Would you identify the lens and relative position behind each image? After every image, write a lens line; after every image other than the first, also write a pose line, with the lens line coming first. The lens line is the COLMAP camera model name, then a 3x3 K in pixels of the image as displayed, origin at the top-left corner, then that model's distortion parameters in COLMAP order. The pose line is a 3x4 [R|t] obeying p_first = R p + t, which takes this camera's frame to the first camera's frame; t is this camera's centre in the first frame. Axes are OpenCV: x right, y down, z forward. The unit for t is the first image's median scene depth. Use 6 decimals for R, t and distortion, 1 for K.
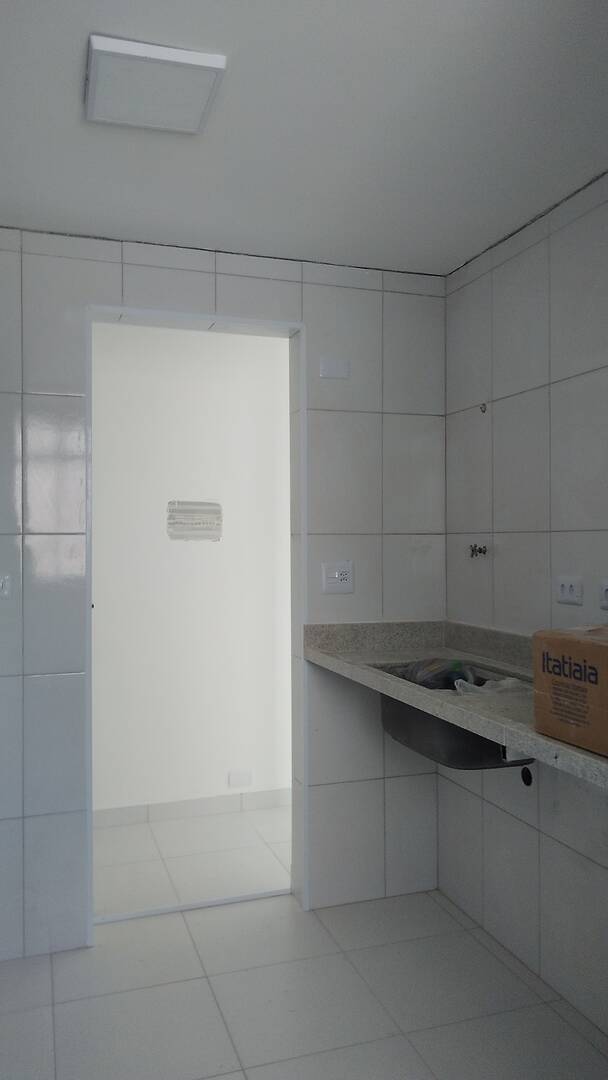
lens RADIAL K [[786.7, 0, 304.0], [0, 786.7, 540.0], [0, 0, 1]] dist [-0.003835, -0.005283]
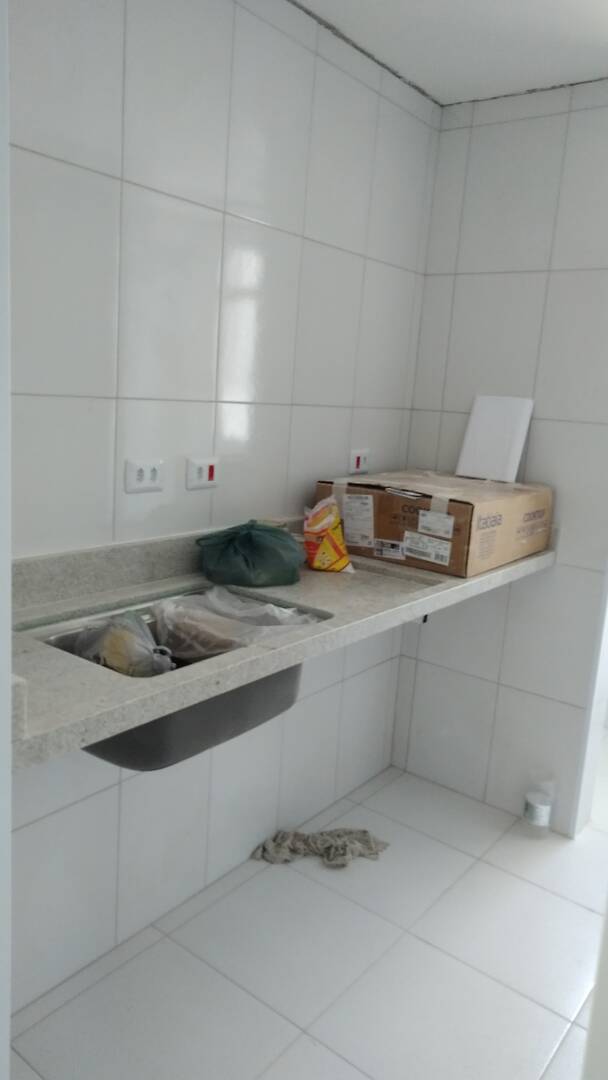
lens RADIAL K [[786.7, 0, 304.0], [0, 786.7, 540.0], [0, 0, 1]] dist [-0.003835, -0.005283]
pose [[-0.555484, -0.147422, 0.818355, -0.403021], [-0.045608, 0.988079, 0.147039, 0.004279], [-0.830276, 0.044354, -0.555585, 1.320903]]
